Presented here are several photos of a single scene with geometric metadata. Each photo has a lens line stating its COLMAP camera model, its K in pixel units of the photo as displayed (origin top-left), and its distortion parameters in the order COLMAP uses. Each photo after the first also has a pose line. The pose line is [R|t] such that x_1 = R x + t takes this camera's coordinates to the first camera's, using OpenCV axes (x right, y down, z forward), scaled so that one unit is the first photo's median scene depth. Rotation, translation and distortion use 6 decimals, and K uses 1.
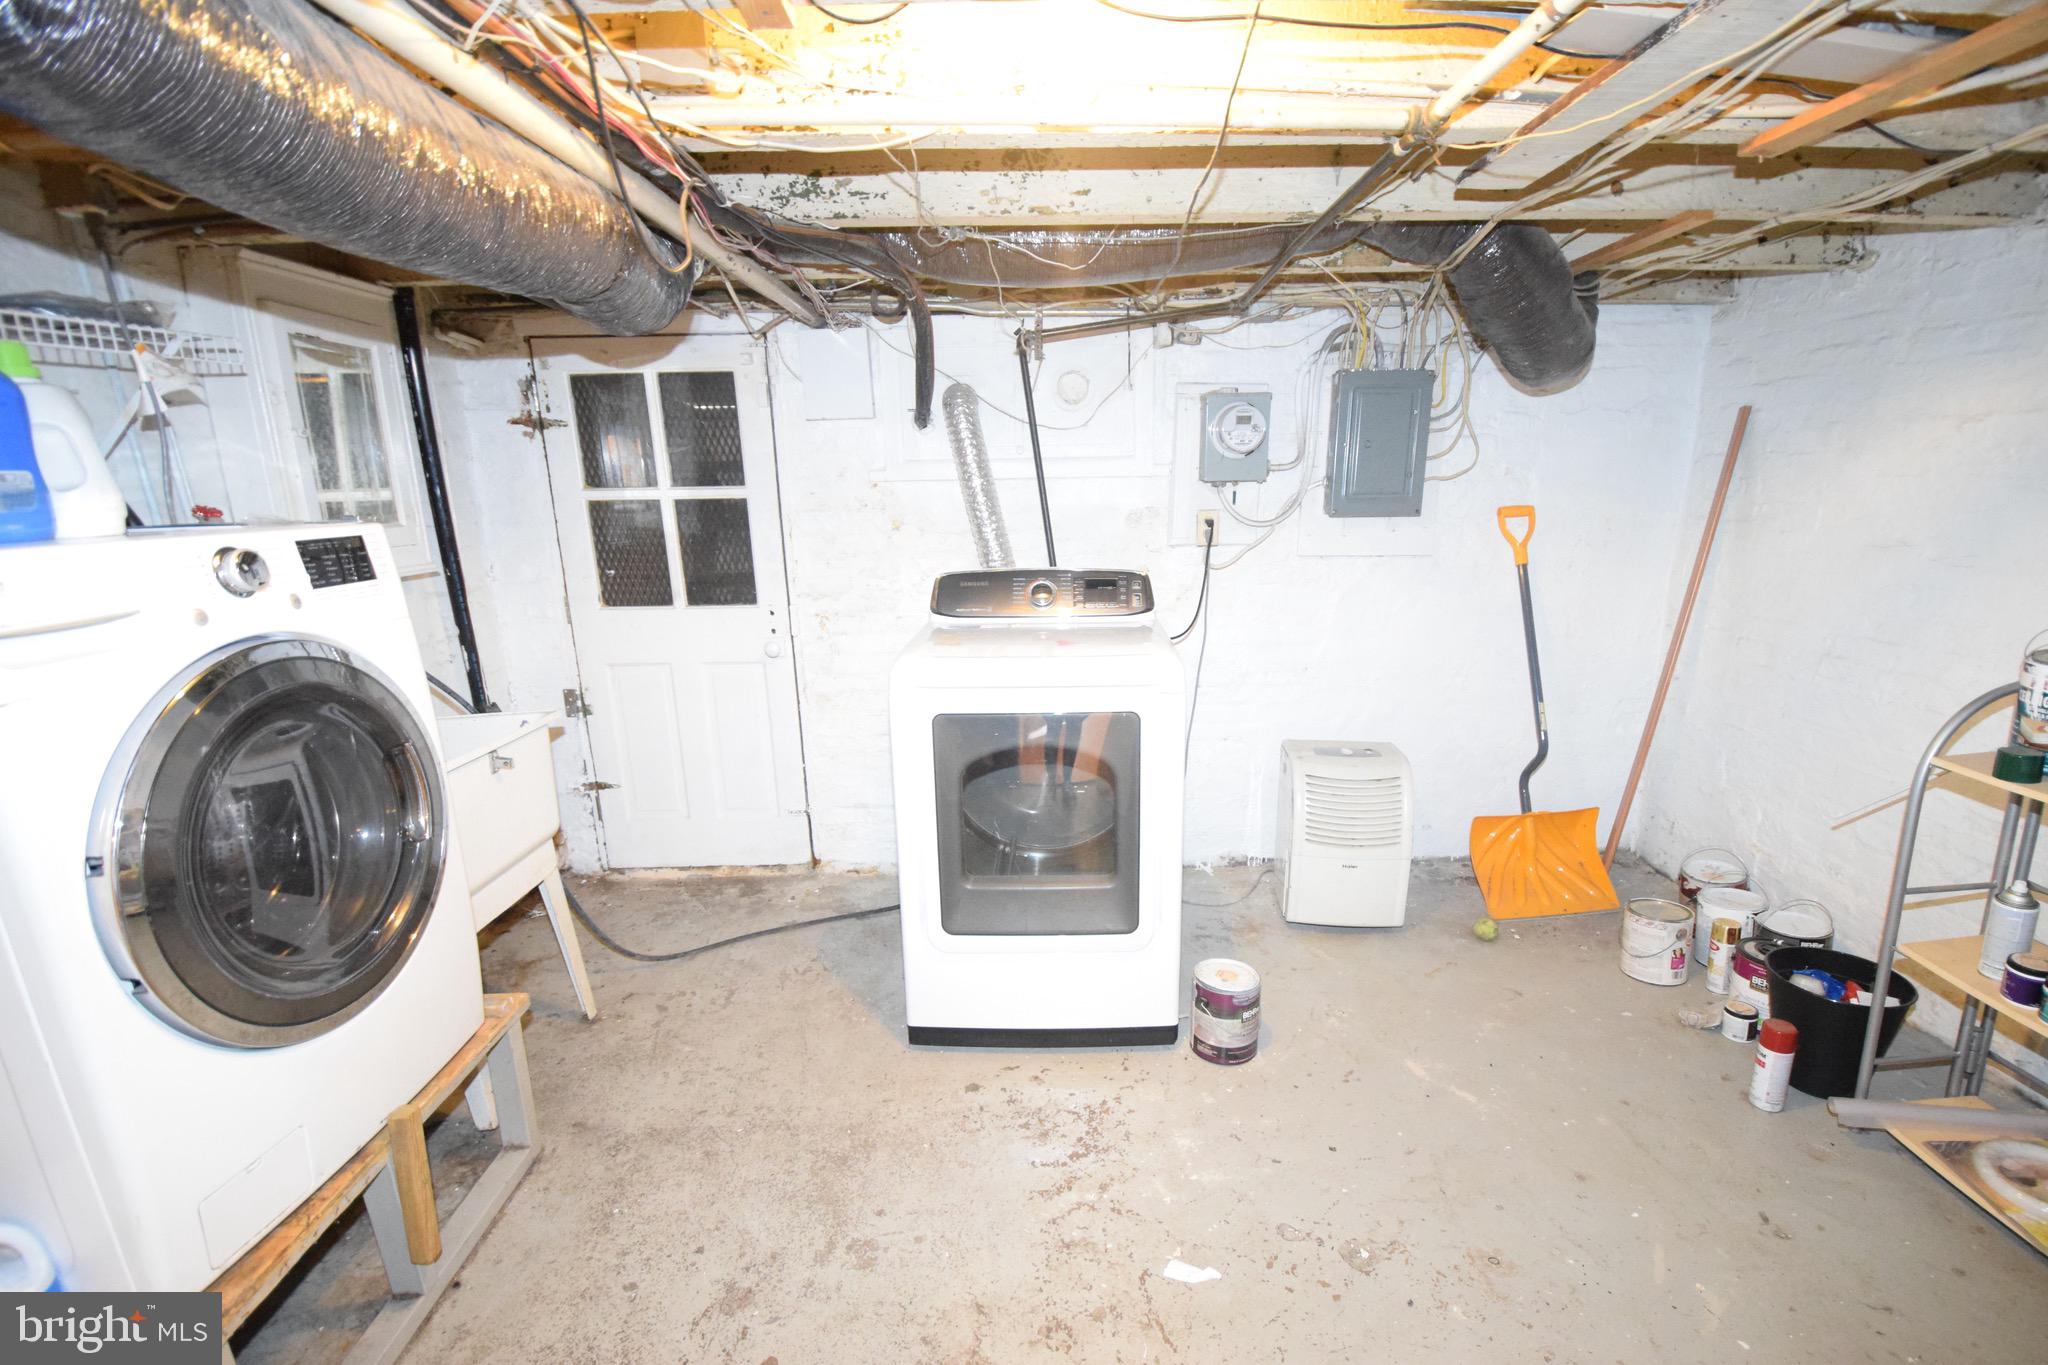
lens RADIAL K [[908.0, 0, 1047.6], [0, 908.0, 726.9], [0, 0, 1]] dist [0.014353, -0.022753]
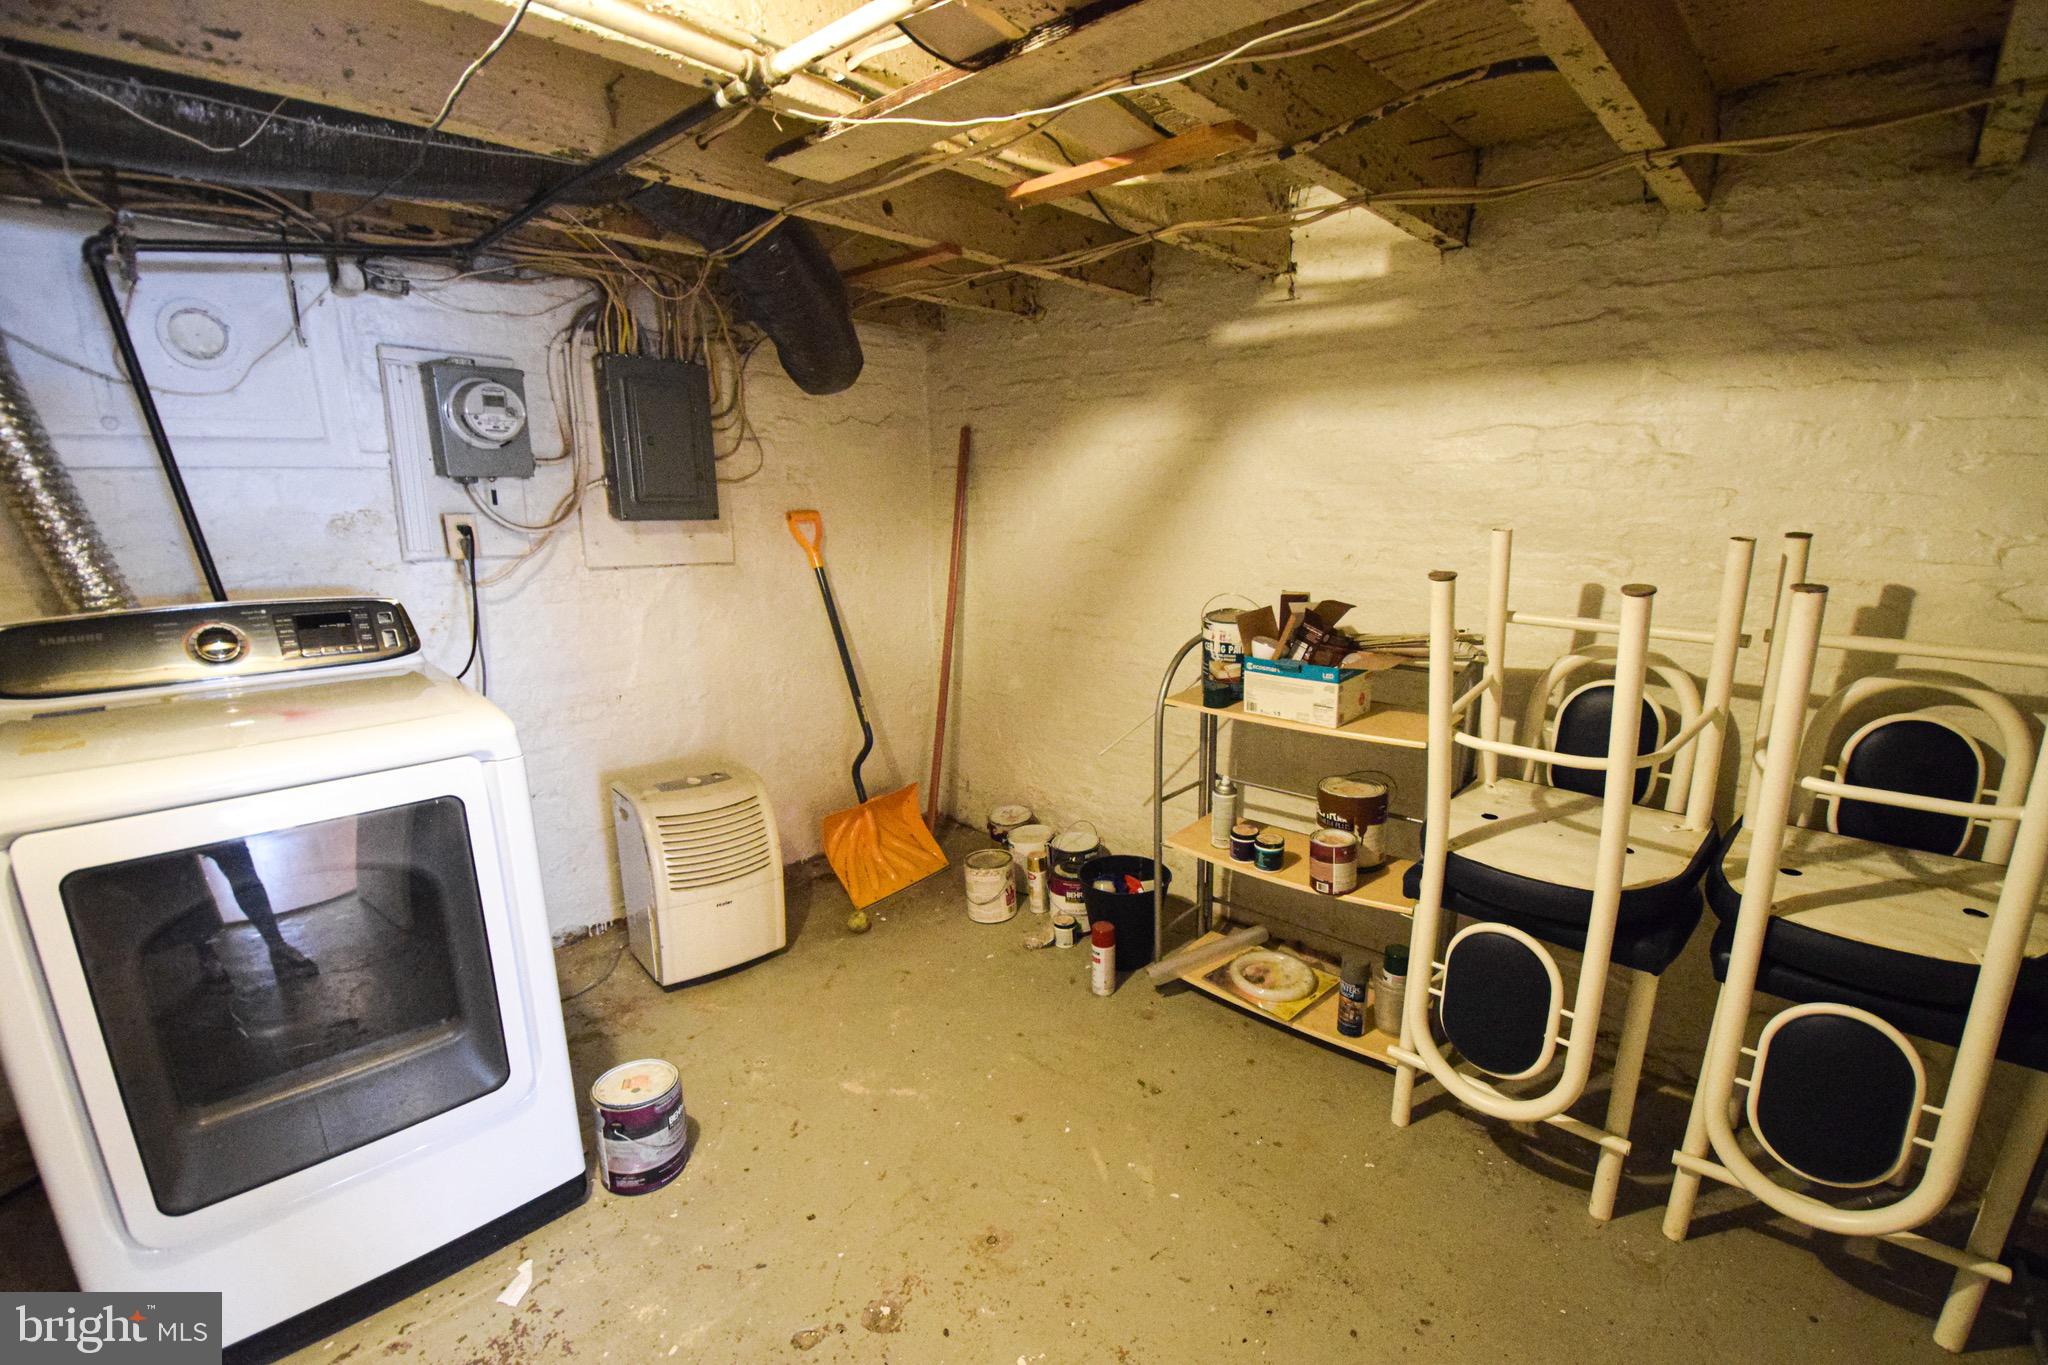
lens RADIAL K [[899.7, 0, 1050.2], [0, 899.7, 728.1], [0, 0, 1]] dist [0.017541, -0.024070]
pose [[0.682642, -0.167385, 0.711324, -0.058472], [0.167374, 0.983350, 0.070771, -0.028652], [-0.711327, 0.070746, 0.699292, 0.115552]]
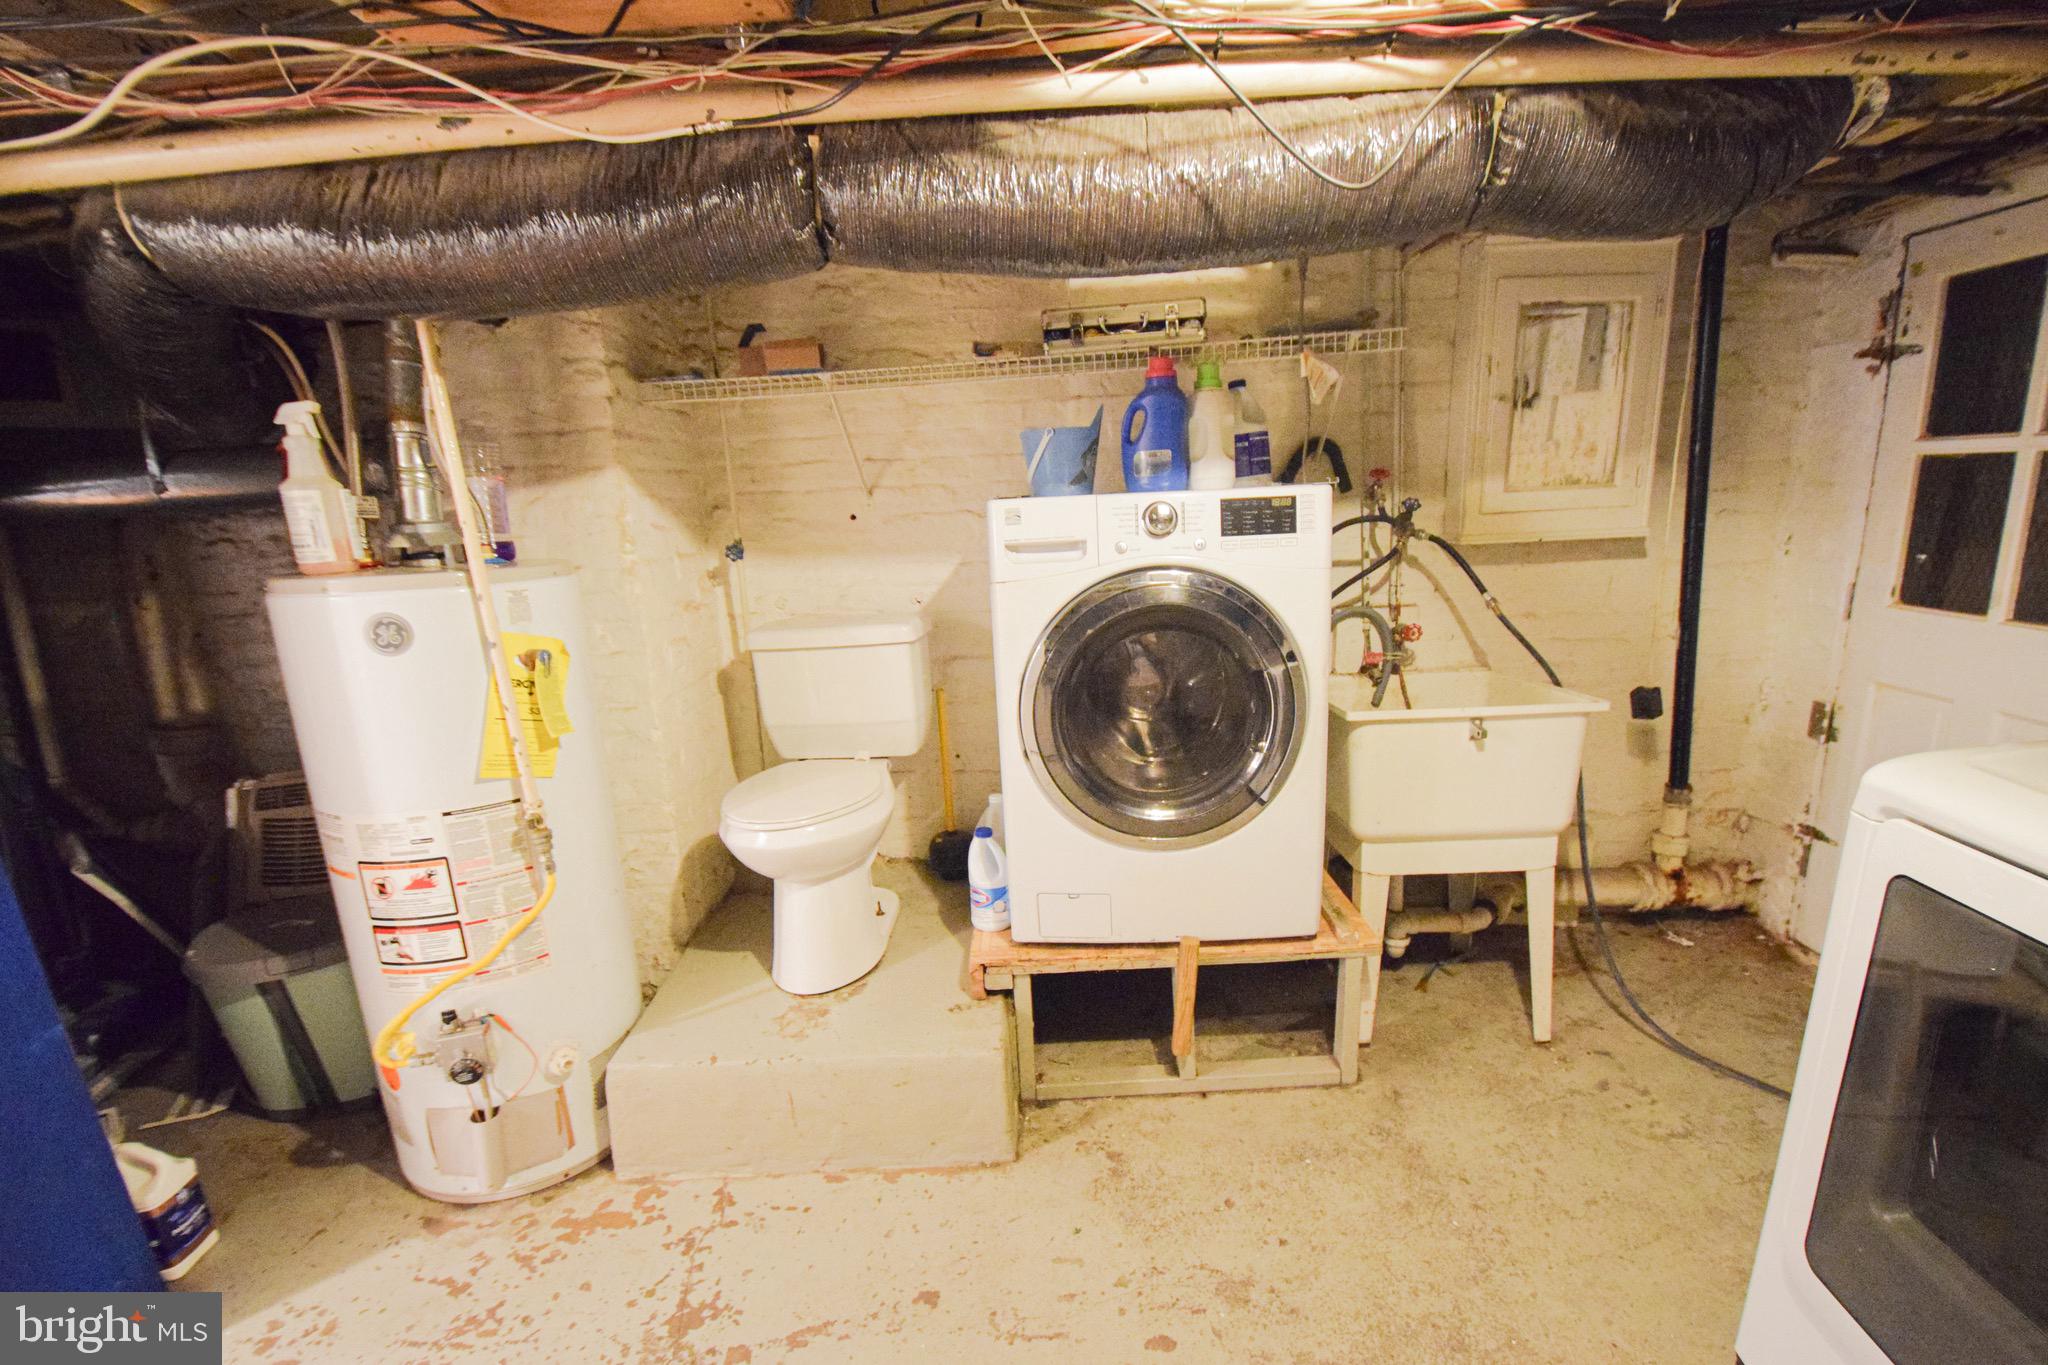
lens RADIAL K [[895.4, 0, 1051.6], [0, 895.4, 727.5], [0, 0, 1]] dist [0.016580, -0.024780]
pose [[-0.021599, 0.262997, -0.964555, 0.247475], [-0.216951, 0.940558, 0.261312, -0.085108], [0.975944, 0.214905, 0.036742, 0.371132]]
